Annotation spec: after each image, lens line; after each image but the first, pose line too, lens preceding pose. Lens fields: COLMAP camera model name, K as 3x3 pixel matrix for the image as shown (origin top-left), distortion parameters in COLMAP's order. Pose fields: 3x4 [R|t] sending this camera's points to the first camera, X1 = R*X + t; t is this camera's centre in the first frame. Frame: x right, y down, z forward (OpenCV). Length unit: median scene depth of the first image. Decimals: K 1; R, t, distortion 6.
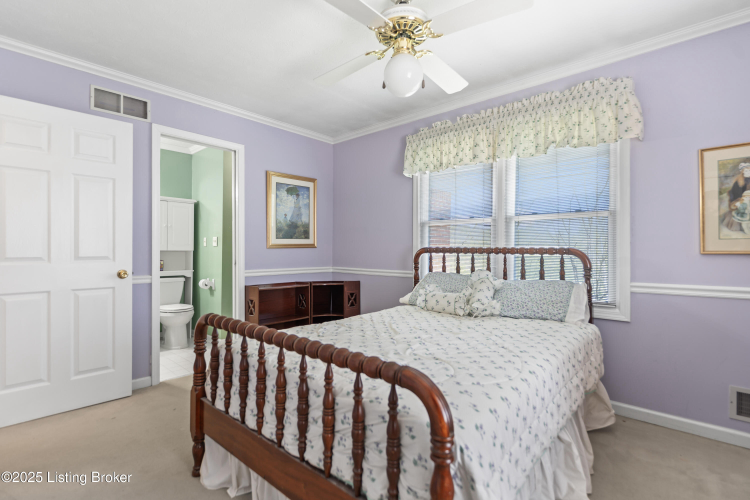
lens RADIAL K [[357.3, 0, 376.8], [0, 357.3, 248.9], [0, 0, 1]] dist [-0.004033, -0.000196]
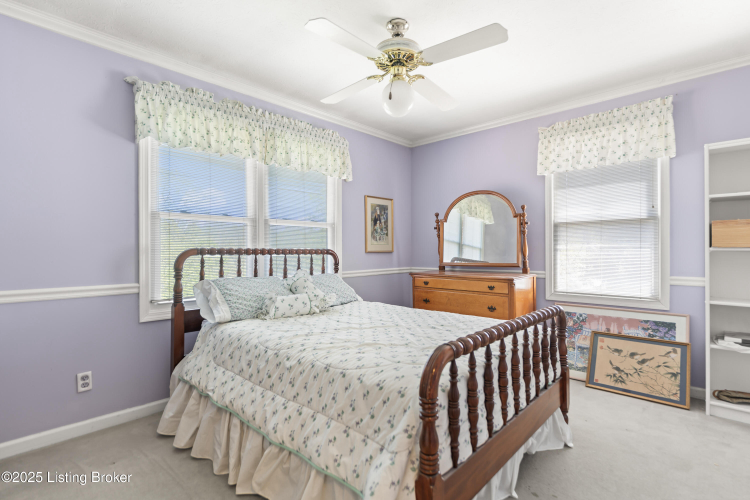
lens RADIAL K [[357.3, 0, 376.9], [0, 357.3, 249.6], [0, 0, 1]] dist [-0.004033, -0.000196]
pose [[0.014097, -0.002287, 0.999898, -0.710728], [-0.002601, 0.999994, 0.002324, -0.004102], [-0.999897, -0.002633, 0.014091, 0.696103]]
